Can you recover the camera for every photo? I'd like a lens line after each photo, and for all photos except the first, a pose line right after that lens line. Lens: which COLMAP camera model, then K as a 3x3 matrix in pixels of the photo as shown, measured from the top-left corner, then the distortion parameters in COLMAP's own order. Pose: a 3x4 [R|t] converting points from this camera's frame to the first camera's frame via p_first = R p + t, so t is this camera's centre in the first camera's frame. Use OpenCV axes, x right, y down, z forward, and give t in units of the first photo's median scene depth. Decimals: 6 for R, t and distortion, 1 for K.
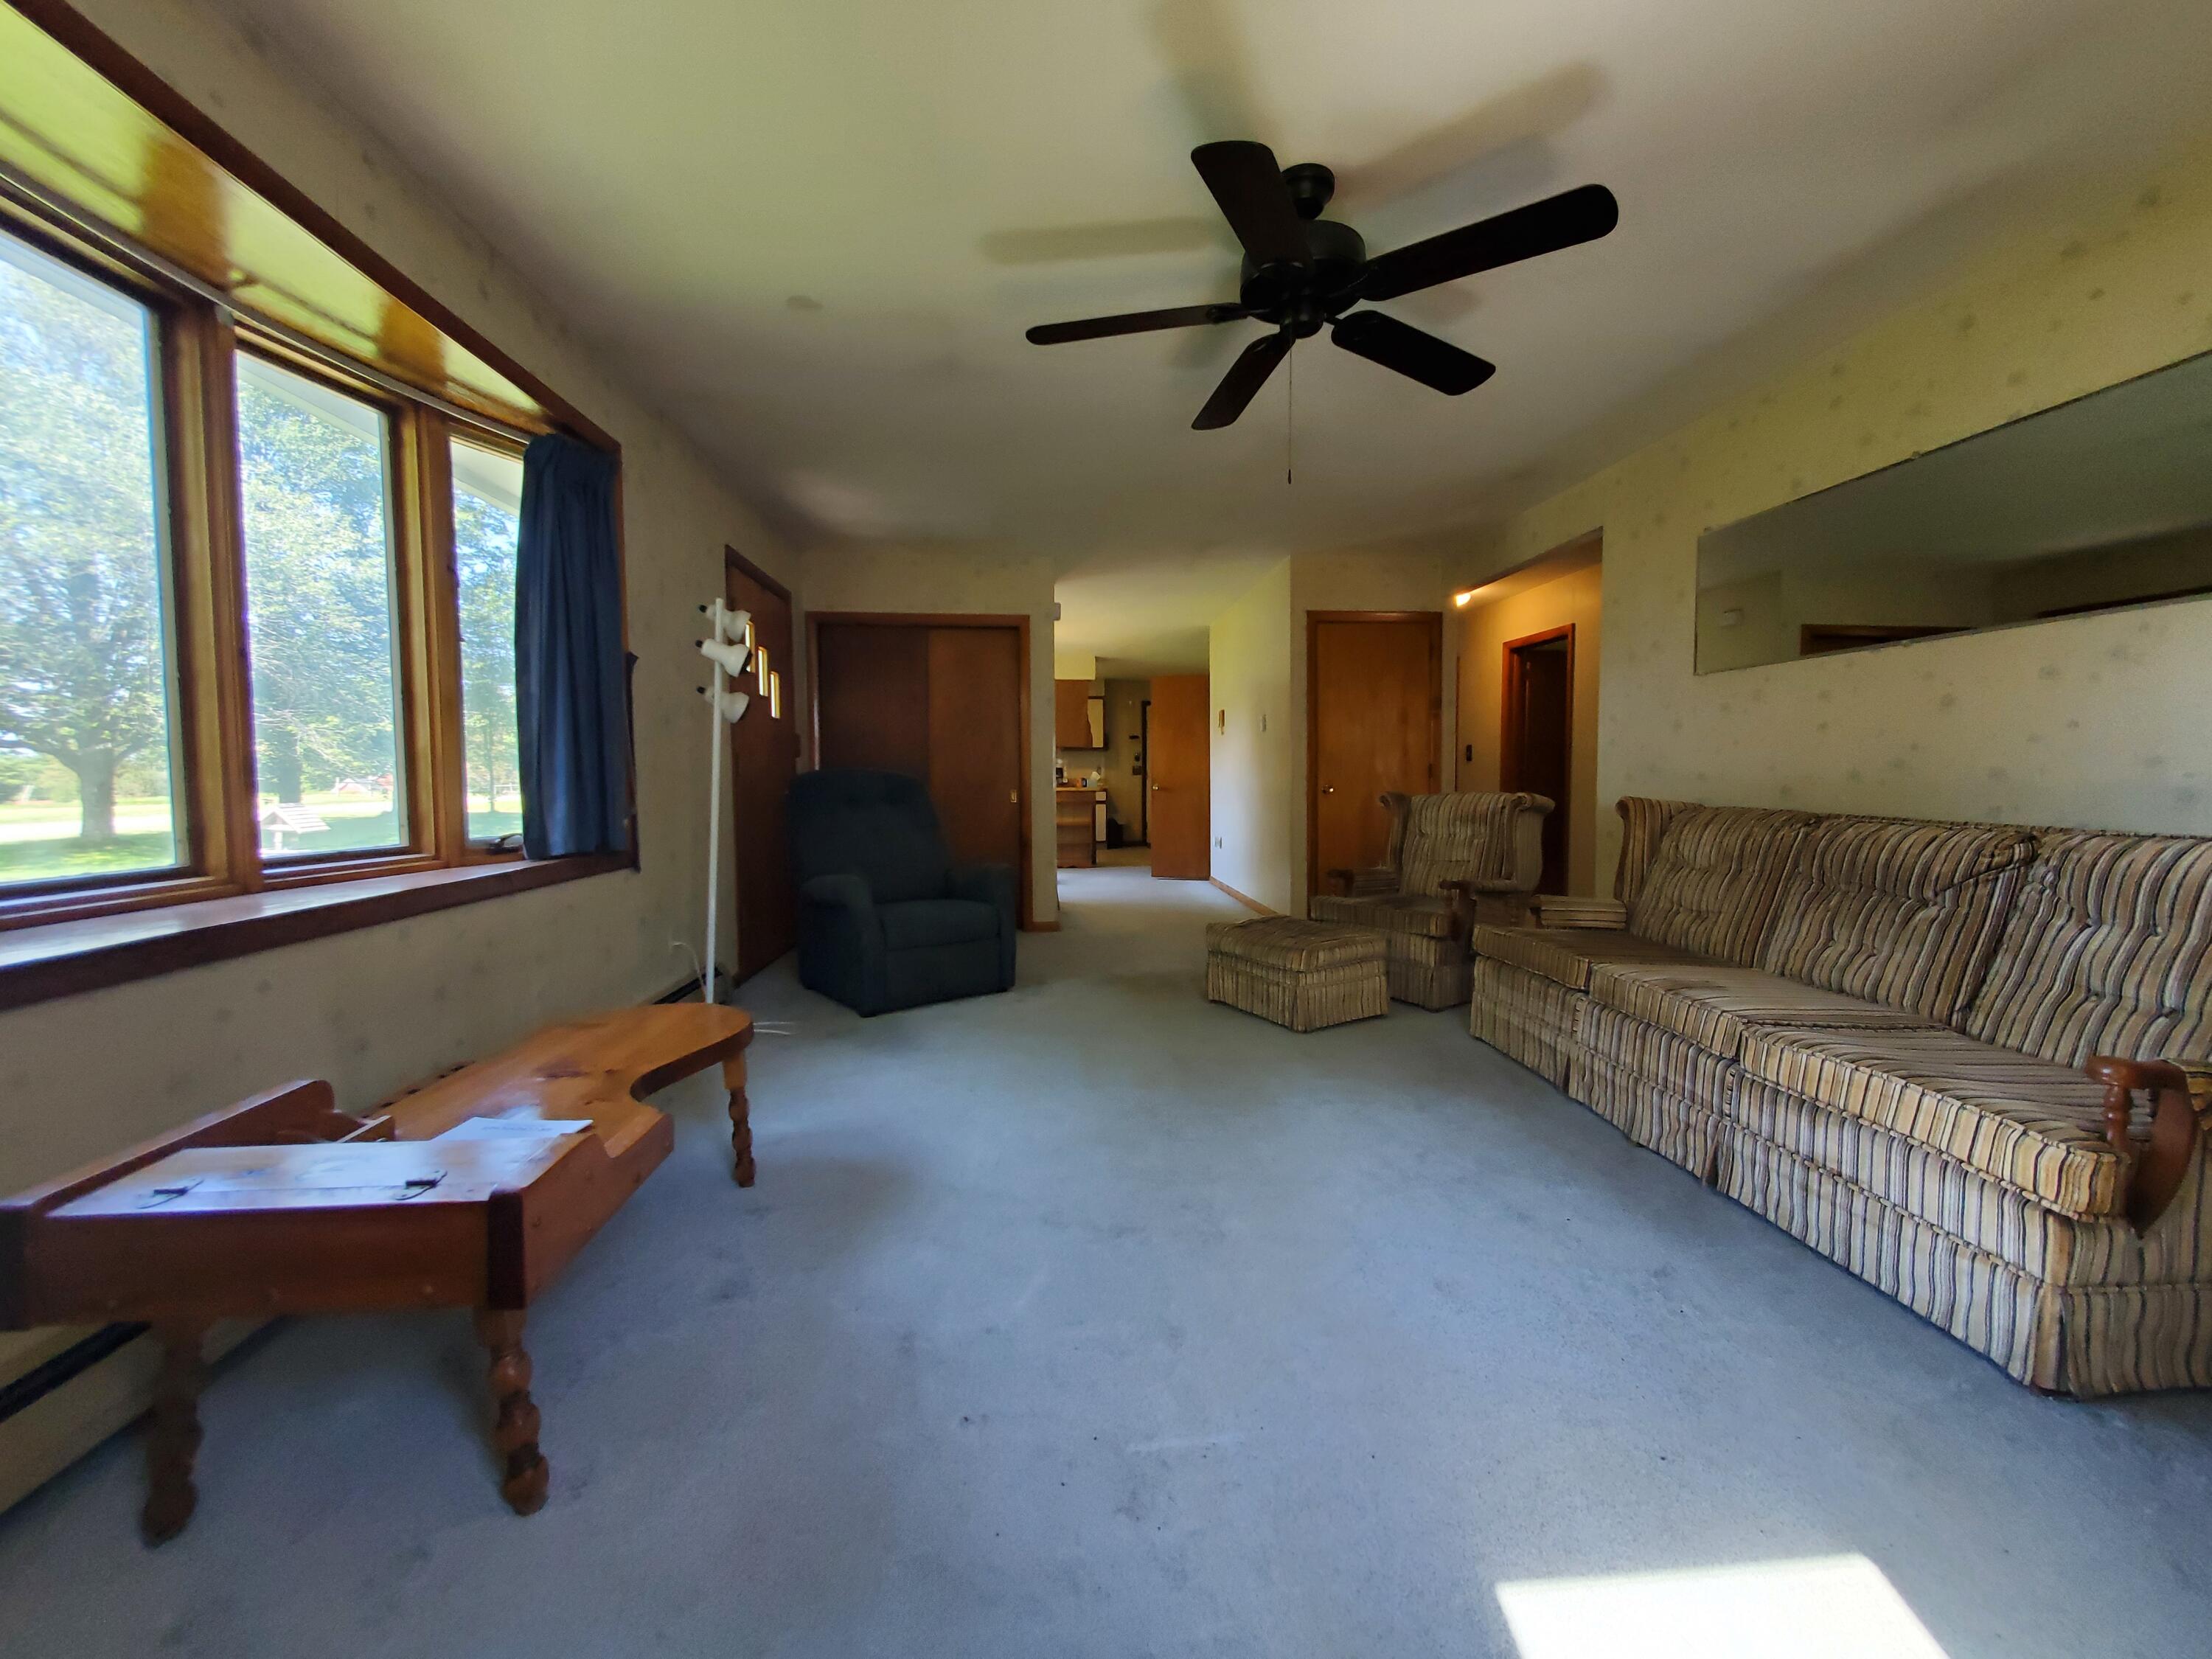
lens RADIAL K [[882.7, 0, 1106.3], [0, 882.7, 824.6], [0, 0, 1]] dist [0.001219, -0.000476]
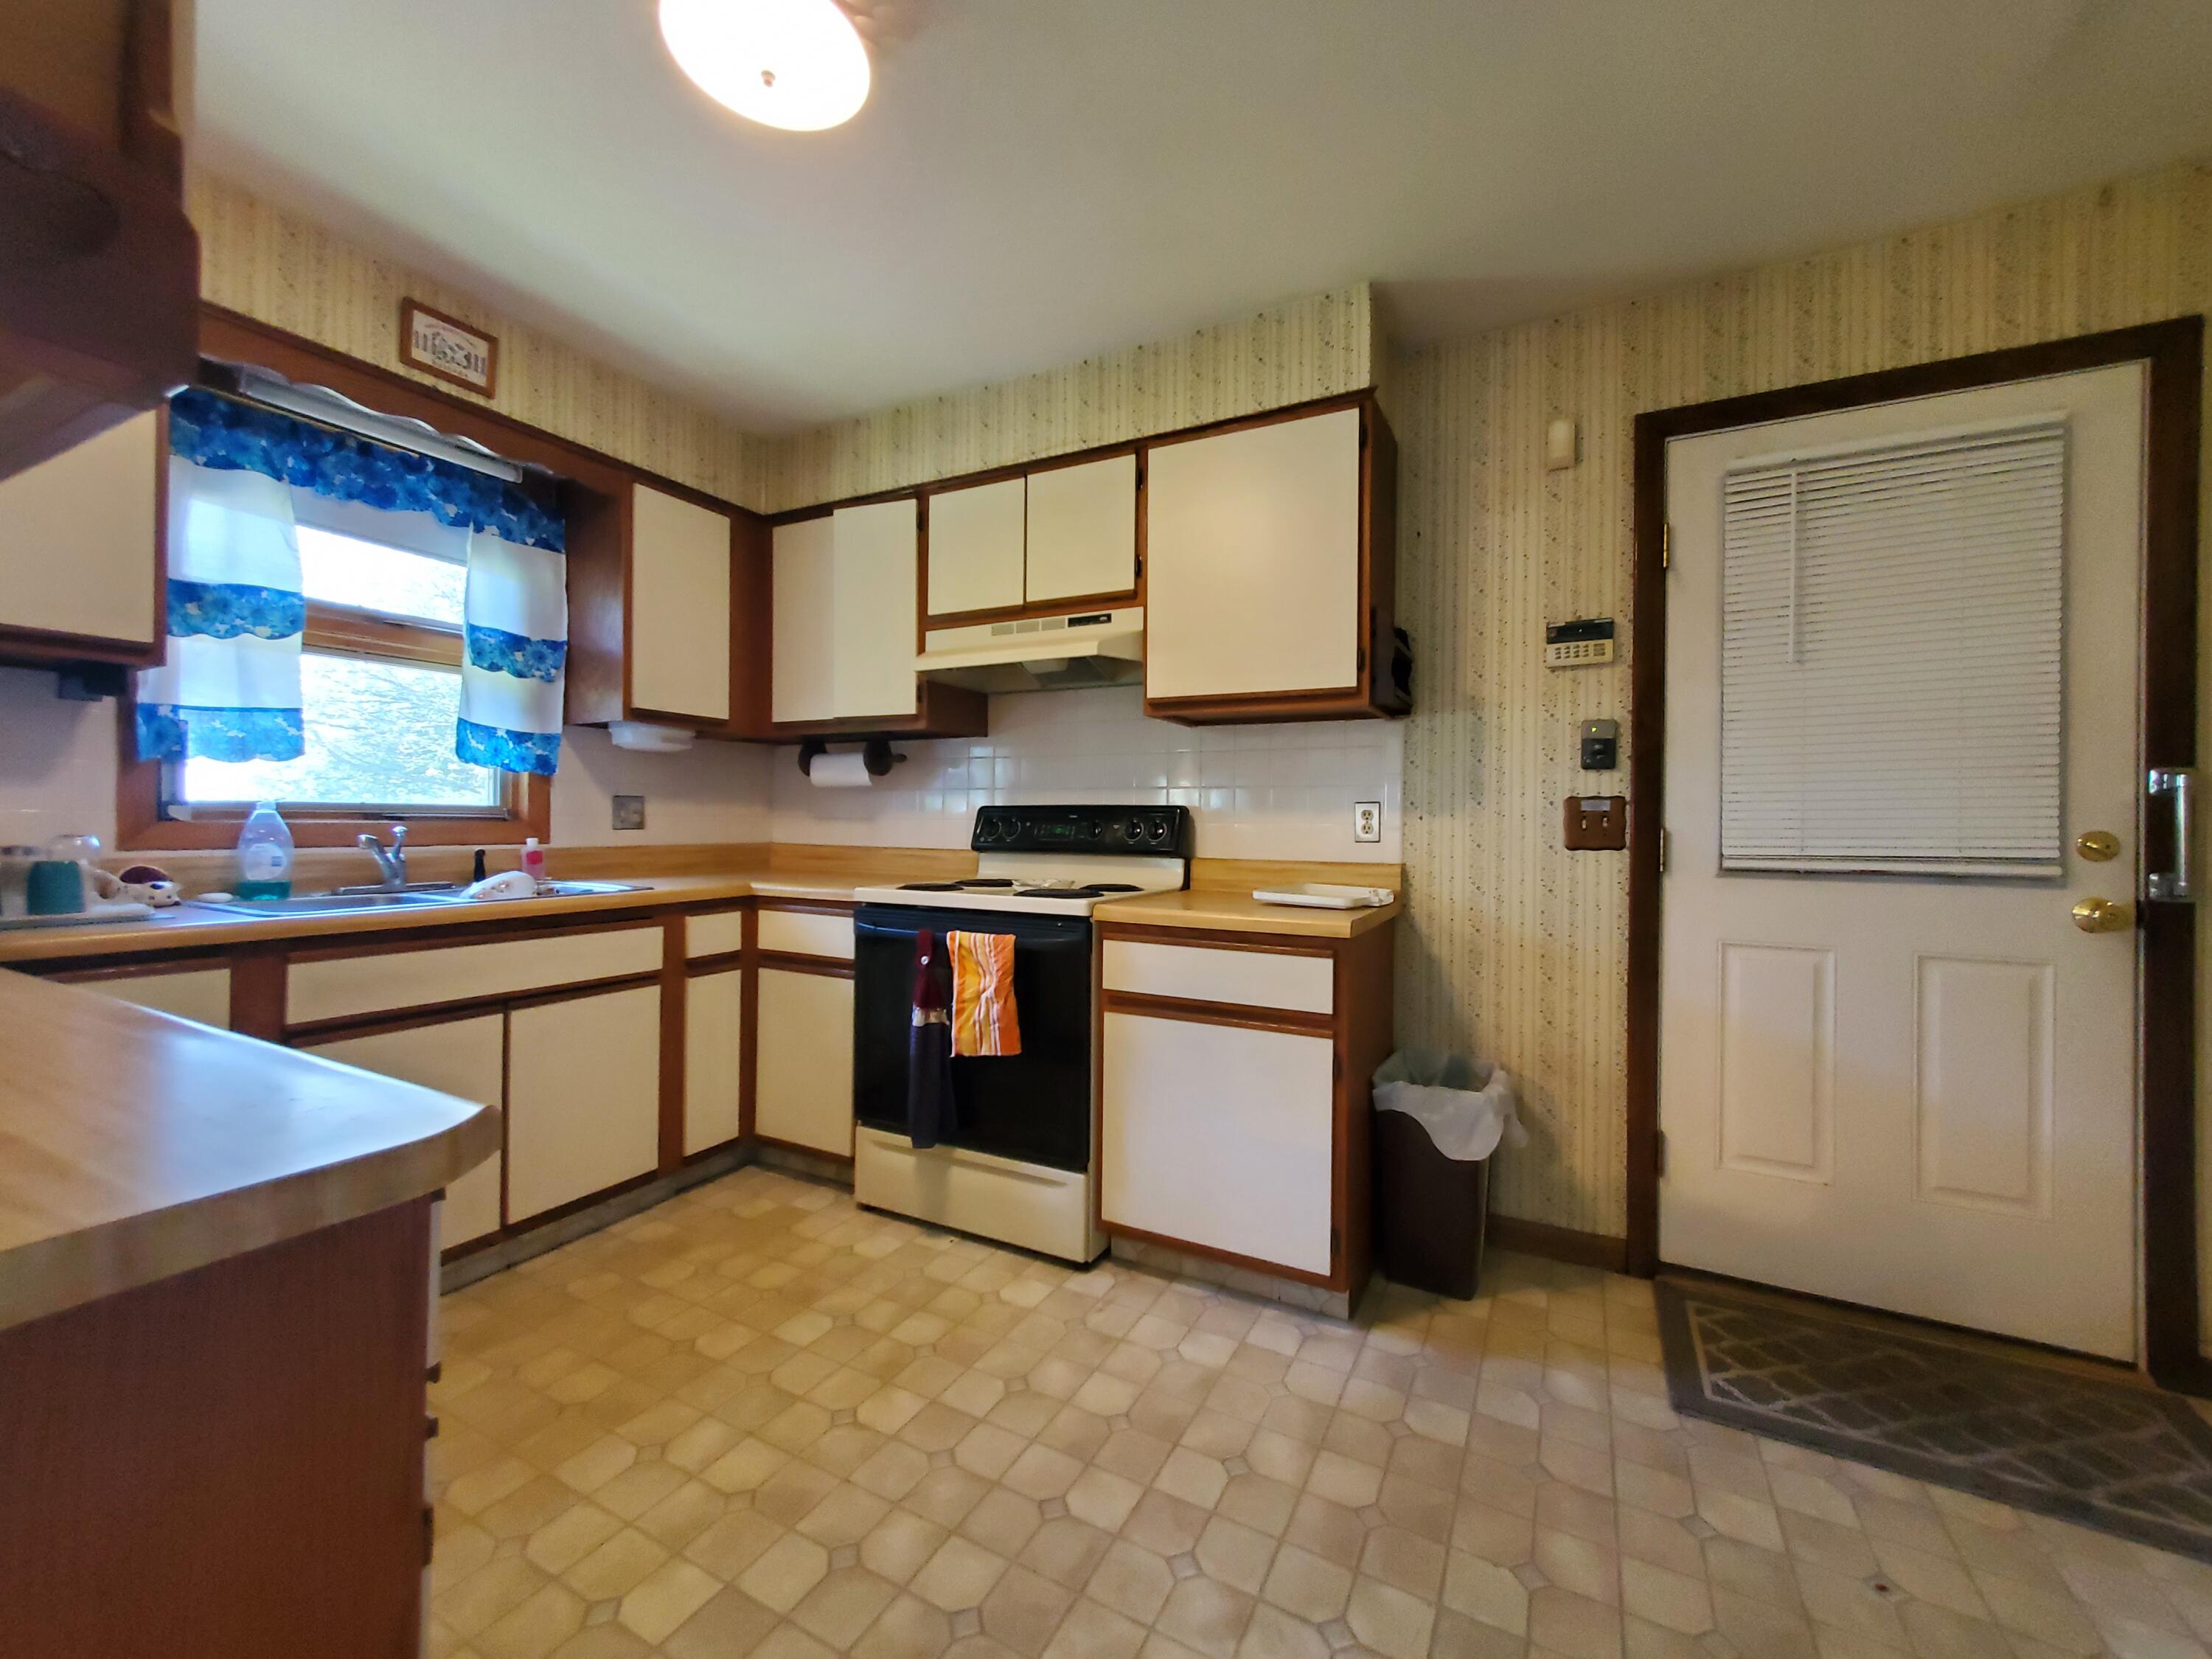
lens RADIAL K [[882.7, 0, 1135.1], [0, 882.7, 822.3], [0, 0, 1]] dist [0.001219, -0.000476]
pose [[0.854881, 0.011497, -0.518697, 0.046727], [-0.040724, 0.998157, -0.044995, -0.050340], [0.517224, 0.059589, 0.853773, 0.807188]]
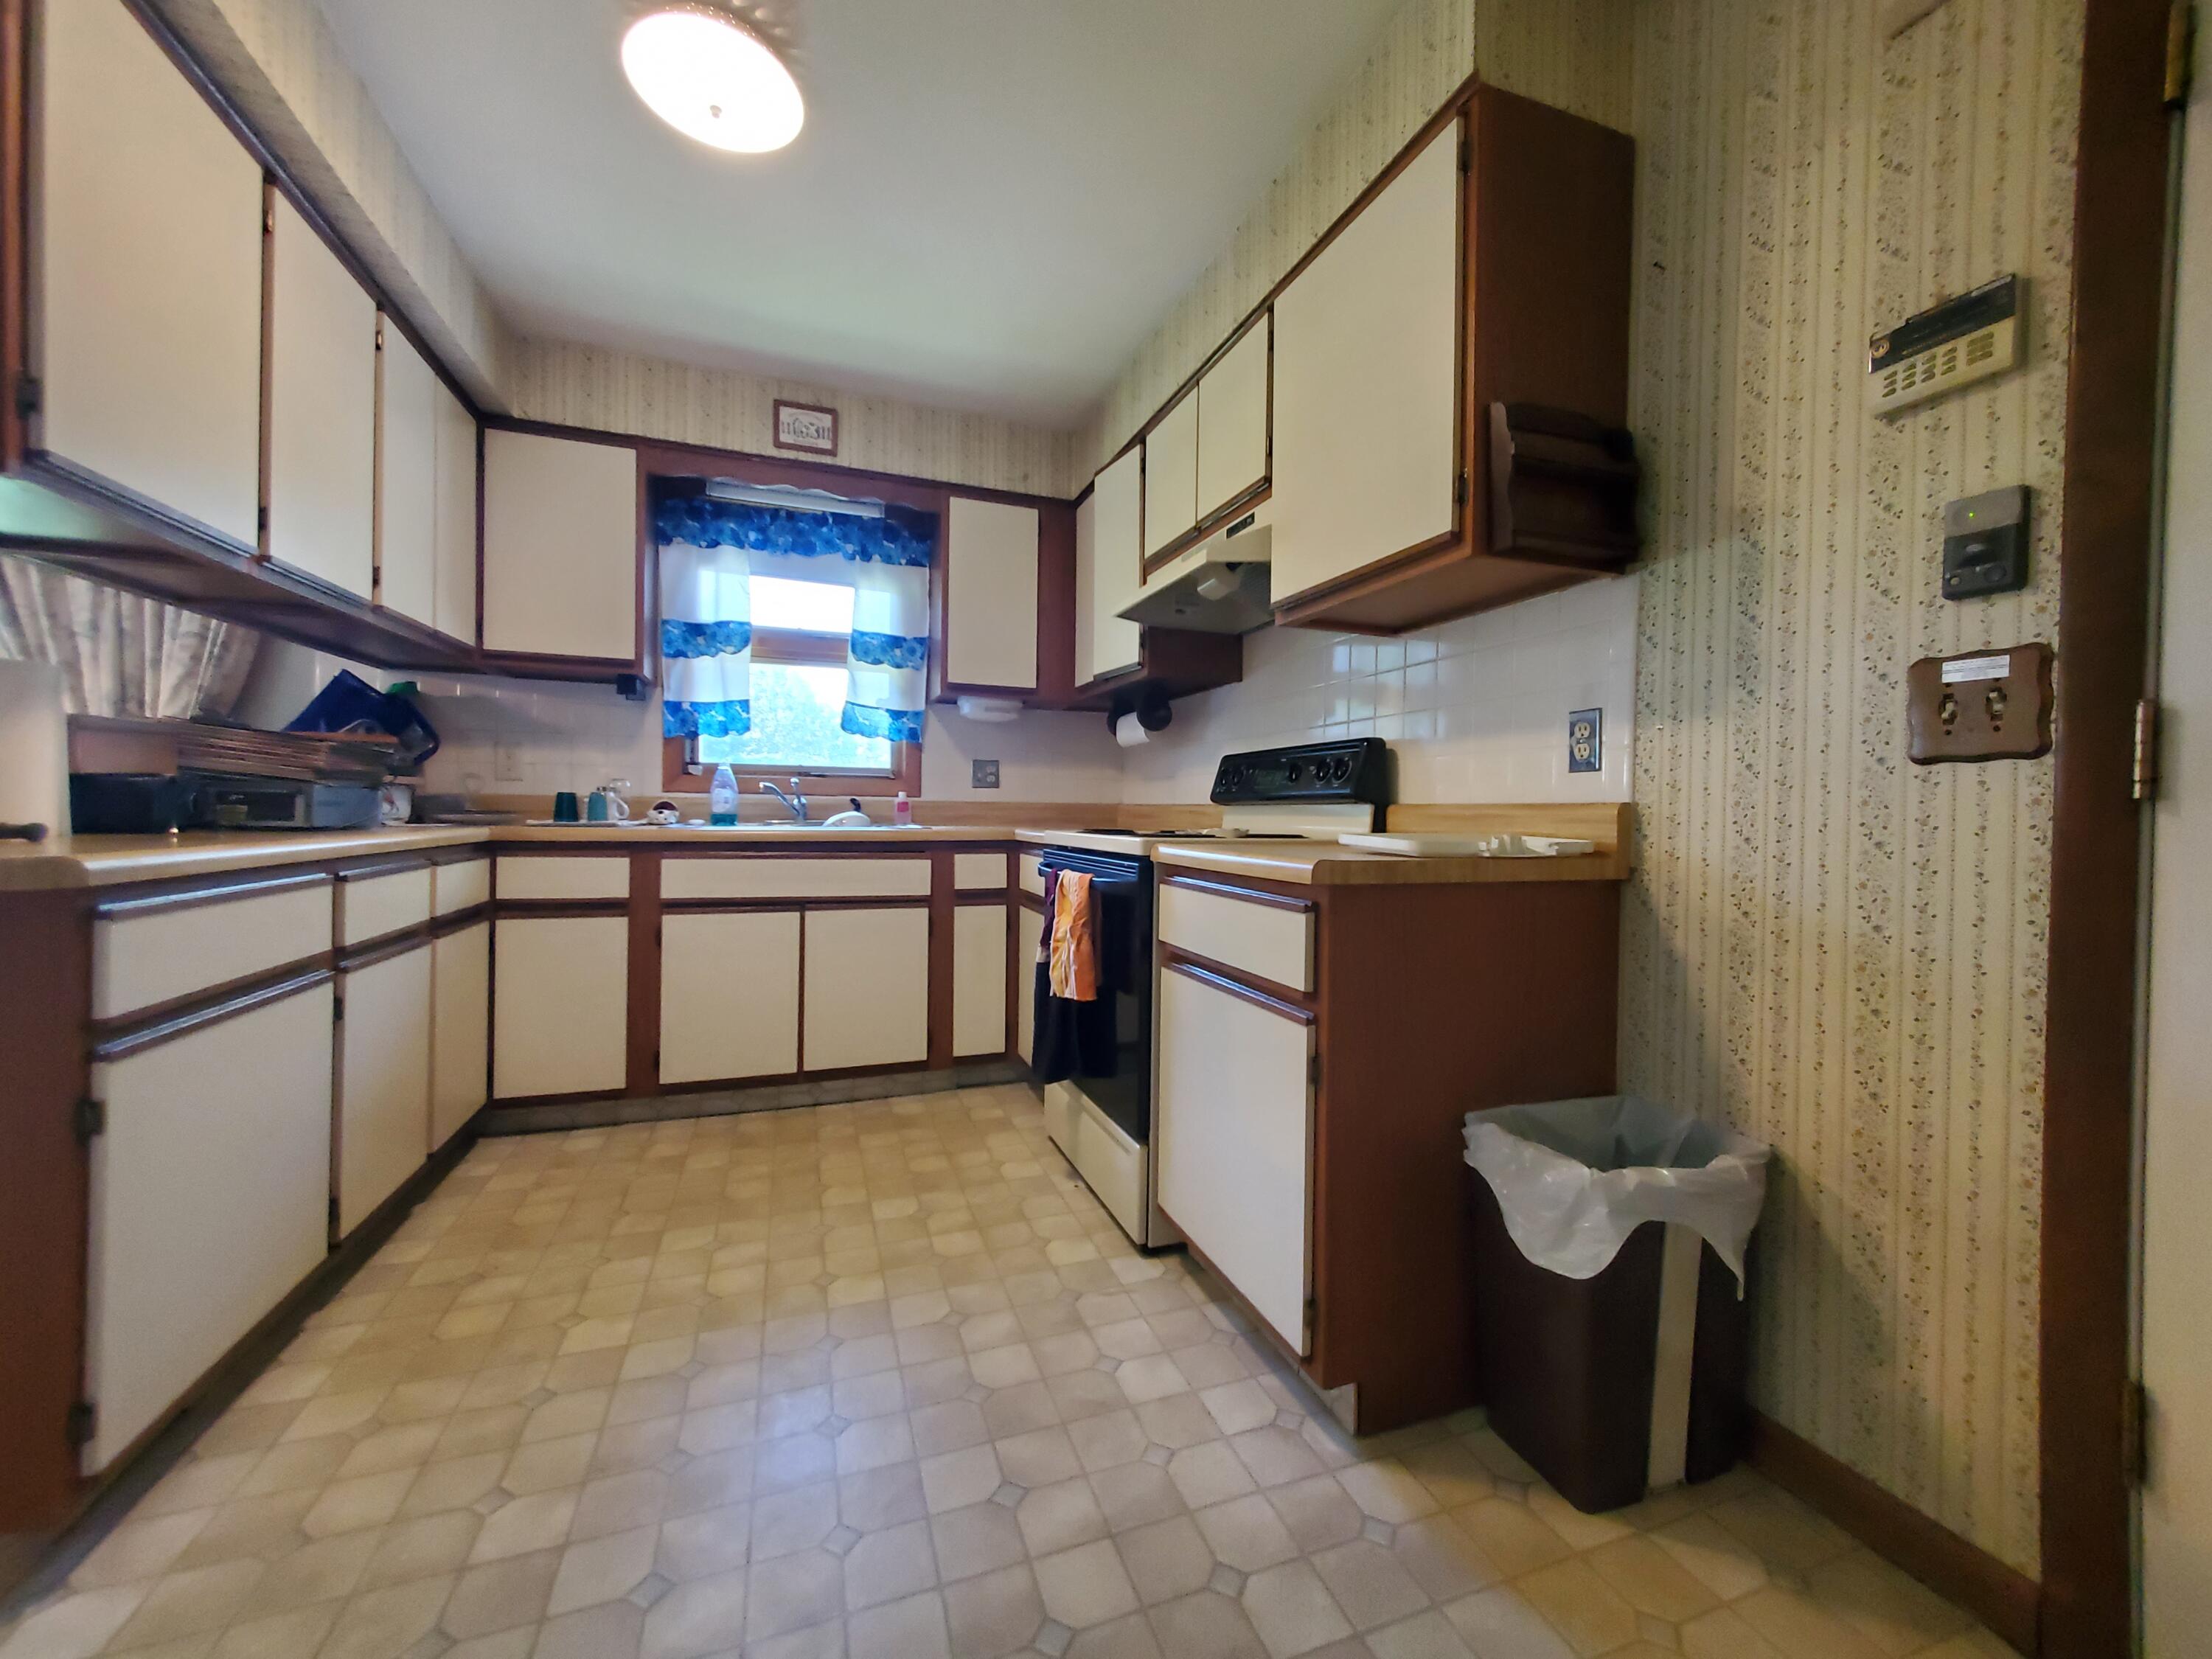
lens RADIAL K [[882.7, 0, 1113.6], [0, 882.7, 825.1], [0, 0, 1]] dist [0.001219, -0.000476]
pose [[0.276108, 0.019628, -0.960926, 0.091908], [-0.066705, 0.997772, 0.001214, -0.044926], [0.958809, 0.063763, 0.276802, 0.897112]]
